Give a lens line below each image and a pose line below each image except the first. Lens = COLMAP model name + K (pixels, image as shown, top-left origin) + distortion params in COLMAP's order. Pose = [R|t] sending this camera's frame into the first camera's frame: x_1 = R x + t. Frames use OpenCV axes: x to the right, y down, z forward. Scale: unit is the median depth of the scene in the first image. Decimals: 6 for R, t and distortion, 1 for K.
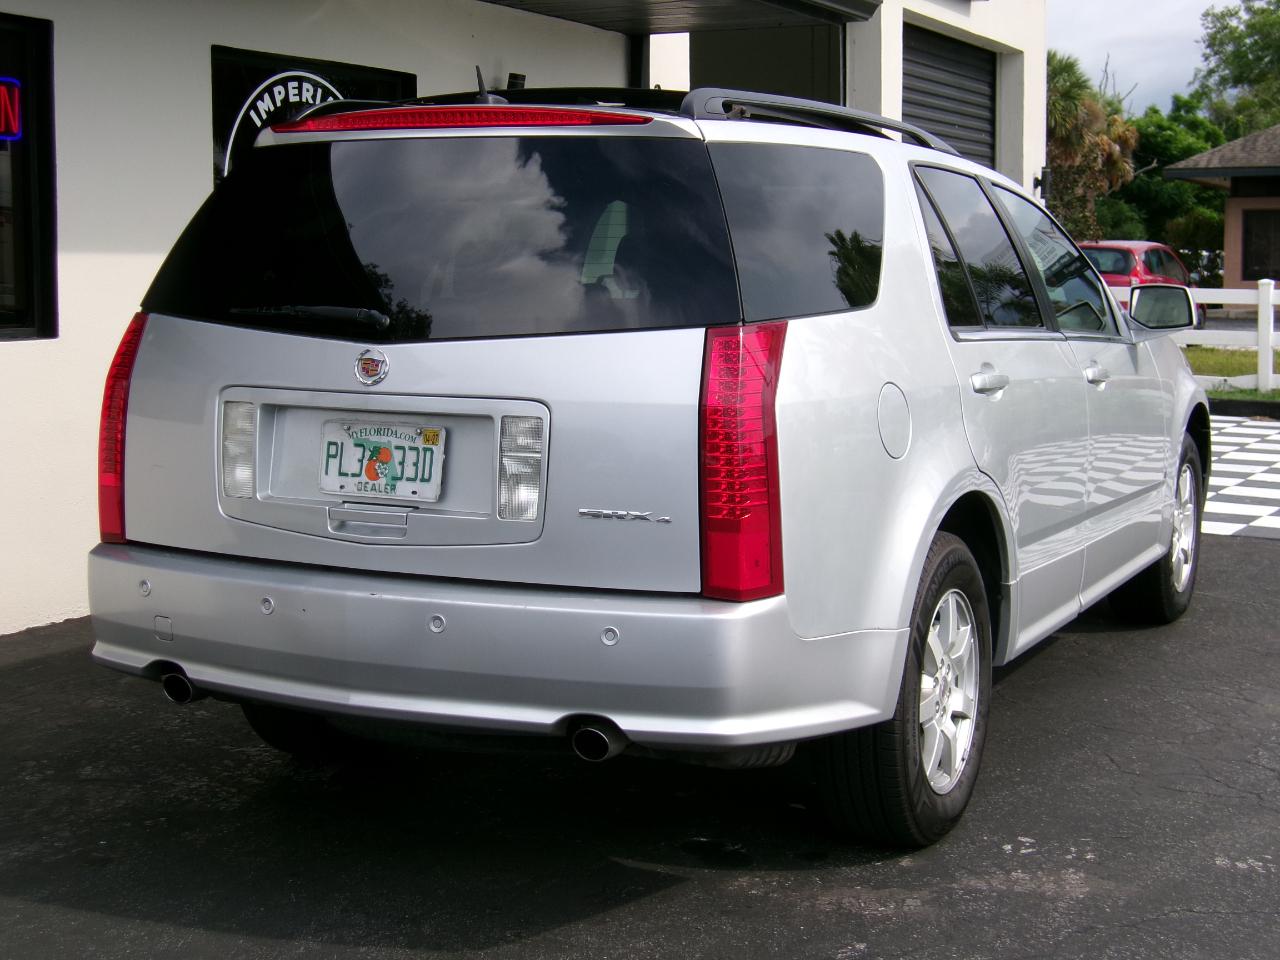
lens RADIAL K [[1978.1, 0, 641.2], [0, 1978.1, 482.7], [0, 0, 1]] dist [-0.093776, -0.096277]
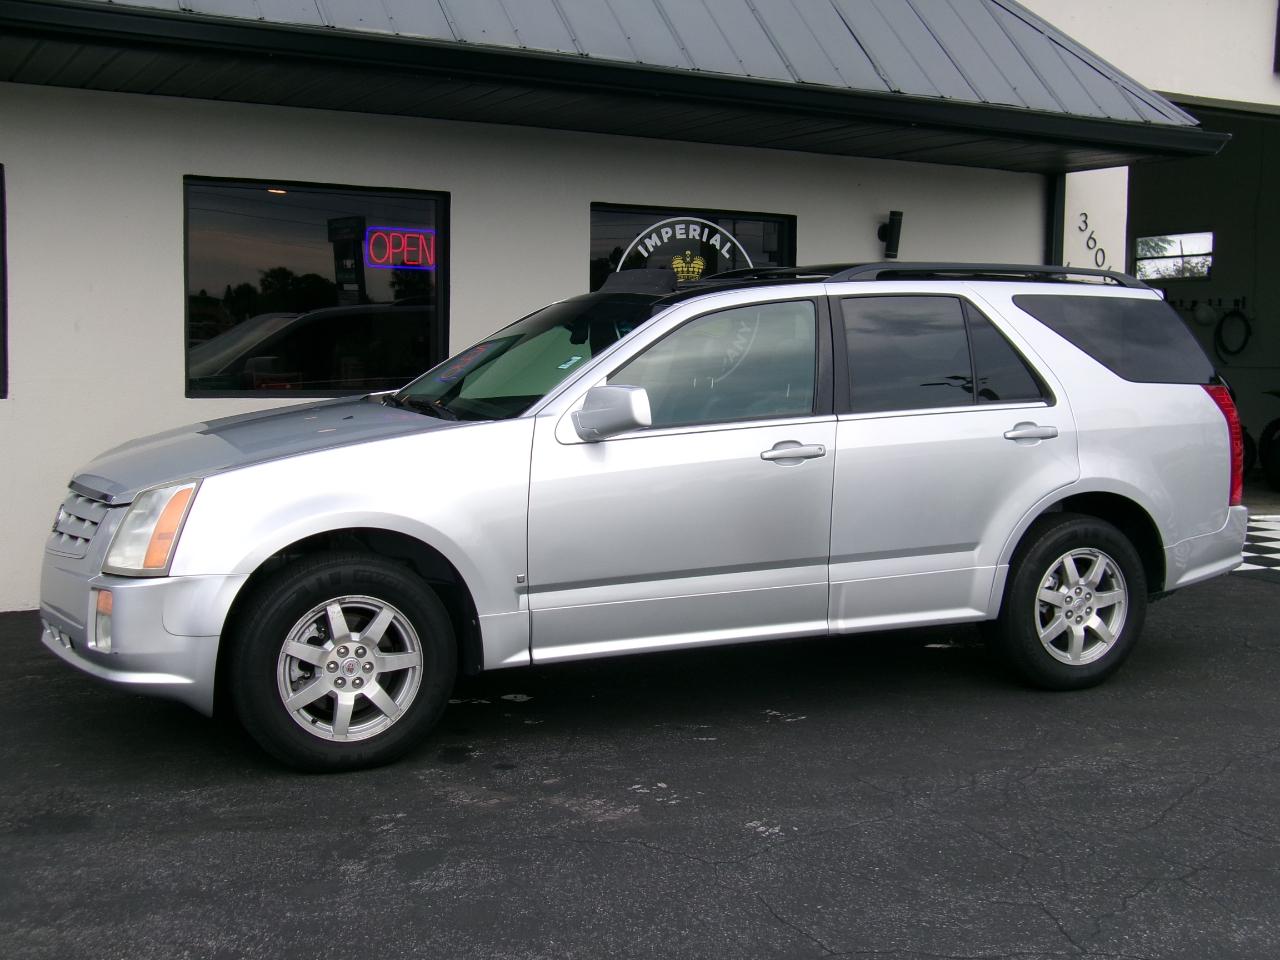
lens RADIAL K [[1563.6, 0, 642.8], [0, 1563.6, 476.7], [0, 0, 1]] dist [-0.019680, 0.072693]
pose [[0.833246, 0.058455, -0.549804, 0.493865], [-0.074321, 0.997212, -0.006613, -0.014250], [0.547885, 0.046372, 0.835268, 0.054450]]
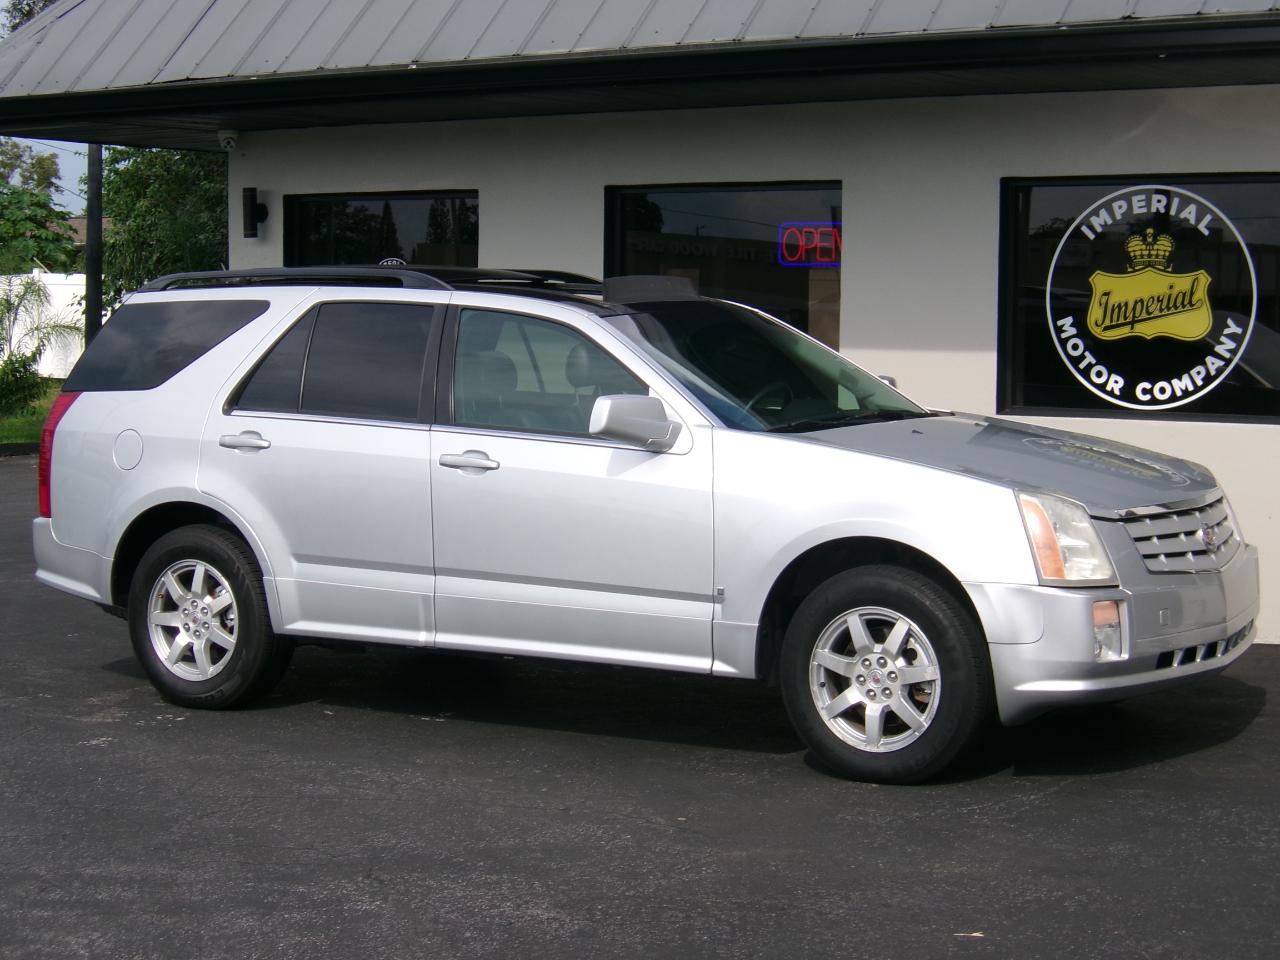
lens RADIAL K [[2471.2, 0, 635.9], [0, 2471.2, 480.4], [0, 0, 1]] dist [-0.079031, -0.209483]
pose [[-0.118881, 0.070568, -0.990398, 1.399674], [-0.113008, 0.990028, 0.084107, -0.148529], [0.986457, 0.121922, -0.109721, 1.017854]]
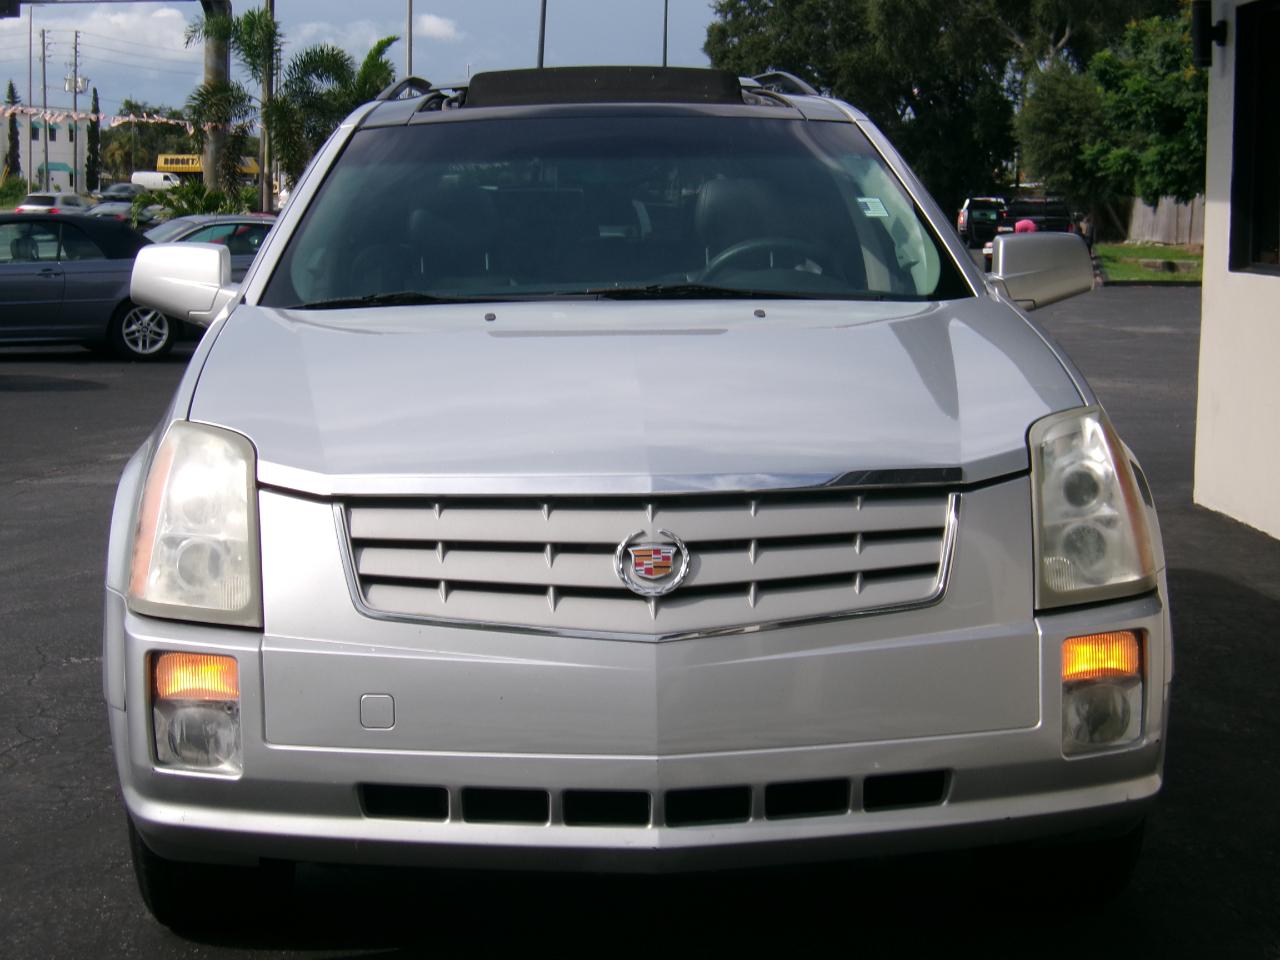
lens RADIAL K [[2465.0, 0, 641.1], [0, 2465.0, 480.6], [0, 0, 1]] dist [-0.154647, -0.048115]
pose [[-0.878714, 0.052372, -0.474466, 0.471463], [-0.053937, 0.976704, 0.207701, -0.182696], [0.474291, 0.208101, -0.855419, 1.610316]]
